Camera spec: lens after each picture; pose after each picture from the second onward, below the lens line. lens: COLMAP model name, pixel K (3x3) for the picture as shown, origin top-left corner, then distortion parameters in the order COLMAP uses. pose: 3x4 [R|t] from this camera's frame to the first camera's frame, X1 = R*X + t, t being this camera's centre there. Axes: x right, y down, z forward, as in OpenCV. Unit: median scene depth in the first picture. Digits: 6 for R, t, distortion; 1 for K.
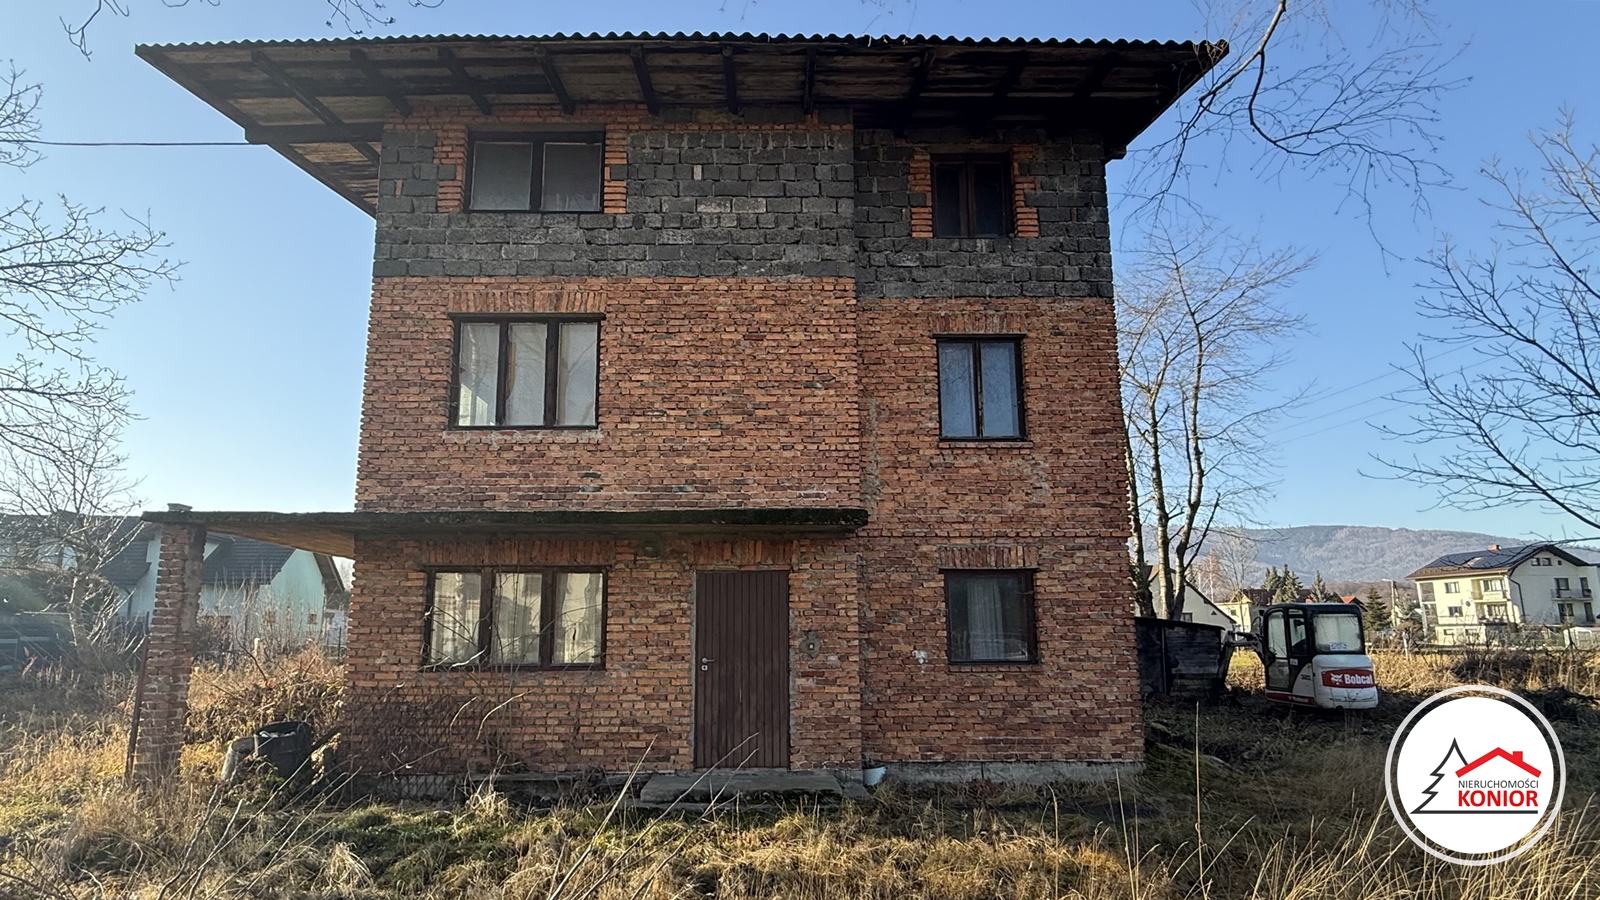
lens RADIAL K [[772.5, 0, 800.7], [0, 772.5, 513.7], [0, 0, 1]] dist [-0.001726, 0.000150]
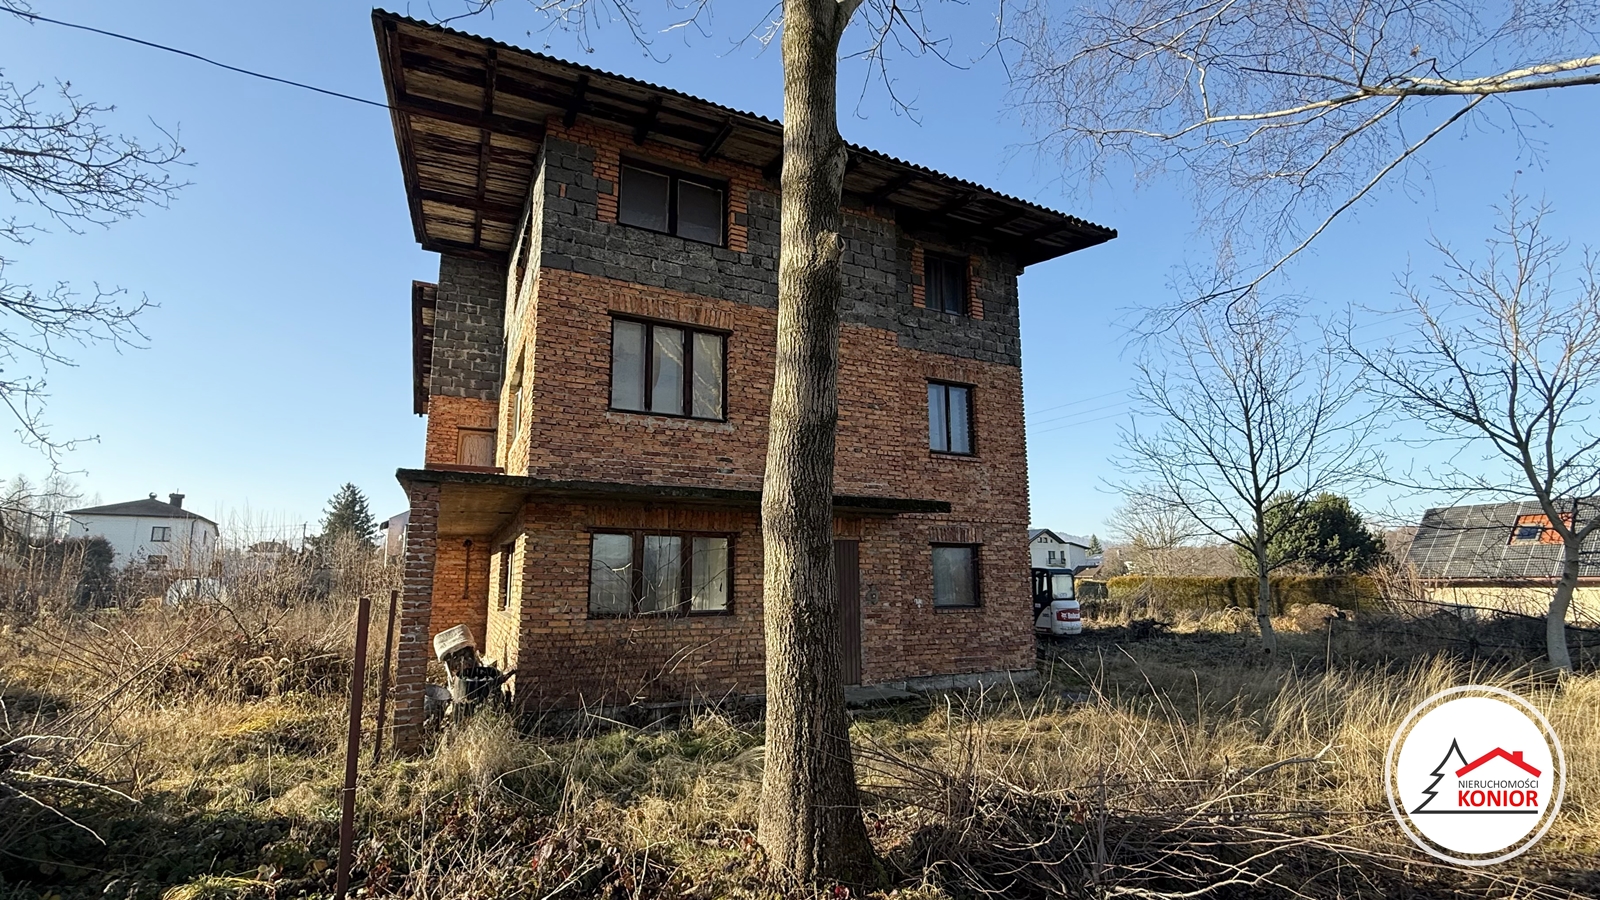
lens RADIAL K [[662.8, 0, 801.1], [0, 662.8, 481.9], [0, 0, 1]] dist [-0.001788, -0.000096]
pose [[0.911586, 0.066037, 0.405772, -0.577502], [-0.065087, 0.997749, -0.016156, -0.004693], [-0.405925, -0.011683, 0.913832, -0.030140]]
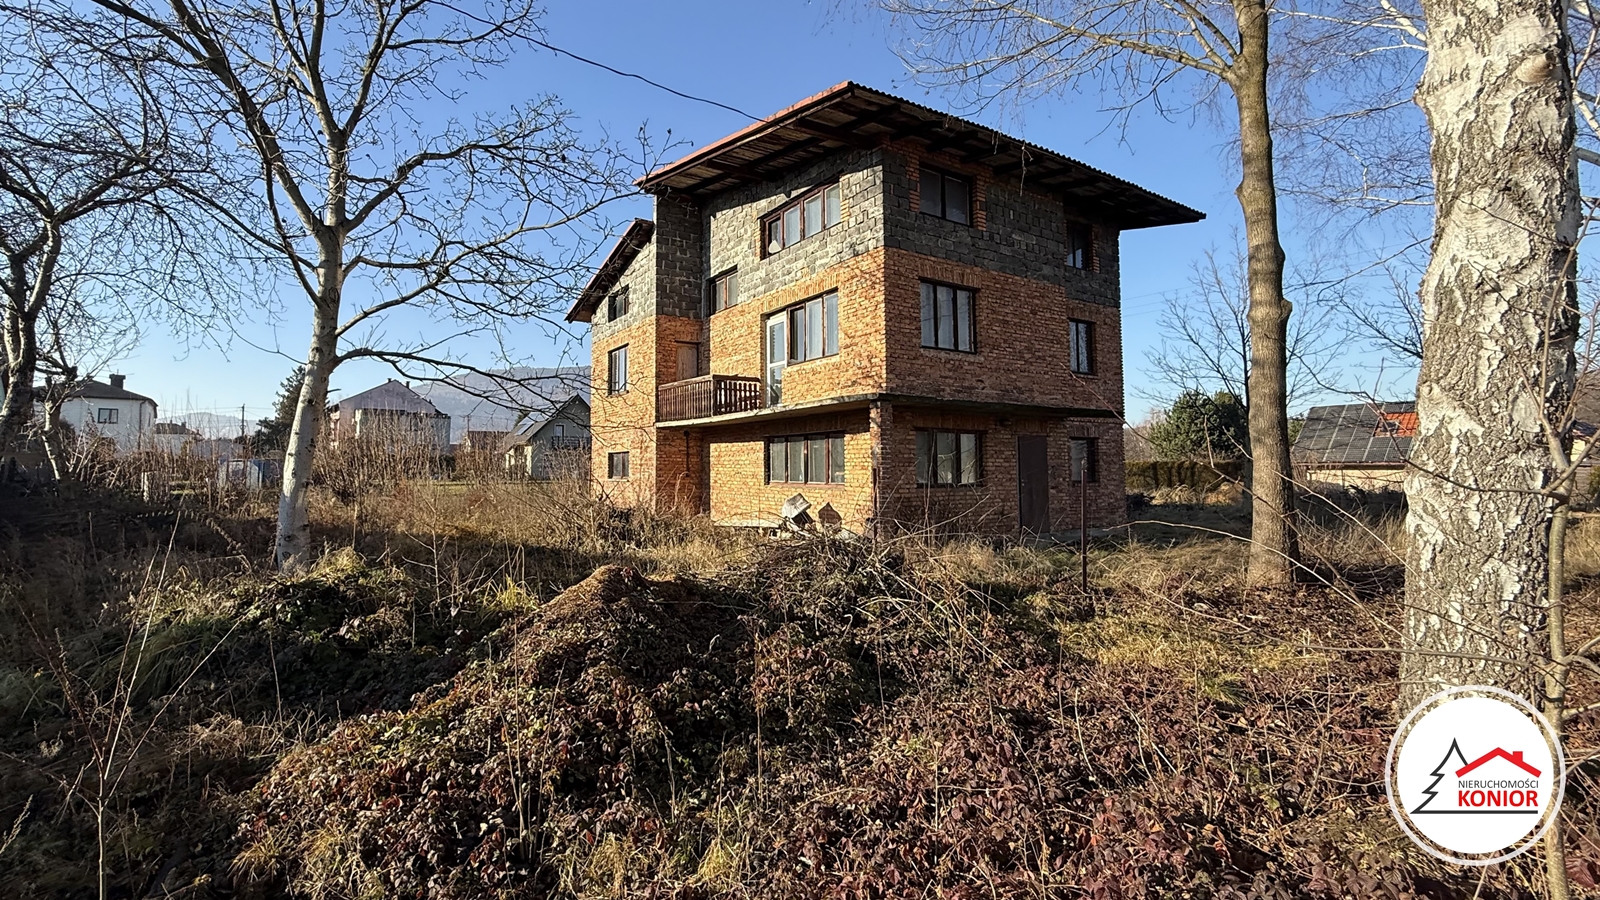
lens RADIAL K [[629.0, 0, 796.6], [0, 629.0, 425.7], [0, 0, 1]] dist [0.000612, 0.000018]
pose [[0.863368, 0.036975, 0.503218, -1.347432], [-0.079599, 0.994804, 0.063472, -0.003968], [-0.498256, -0.094855, 0.861825, -0.066755]]
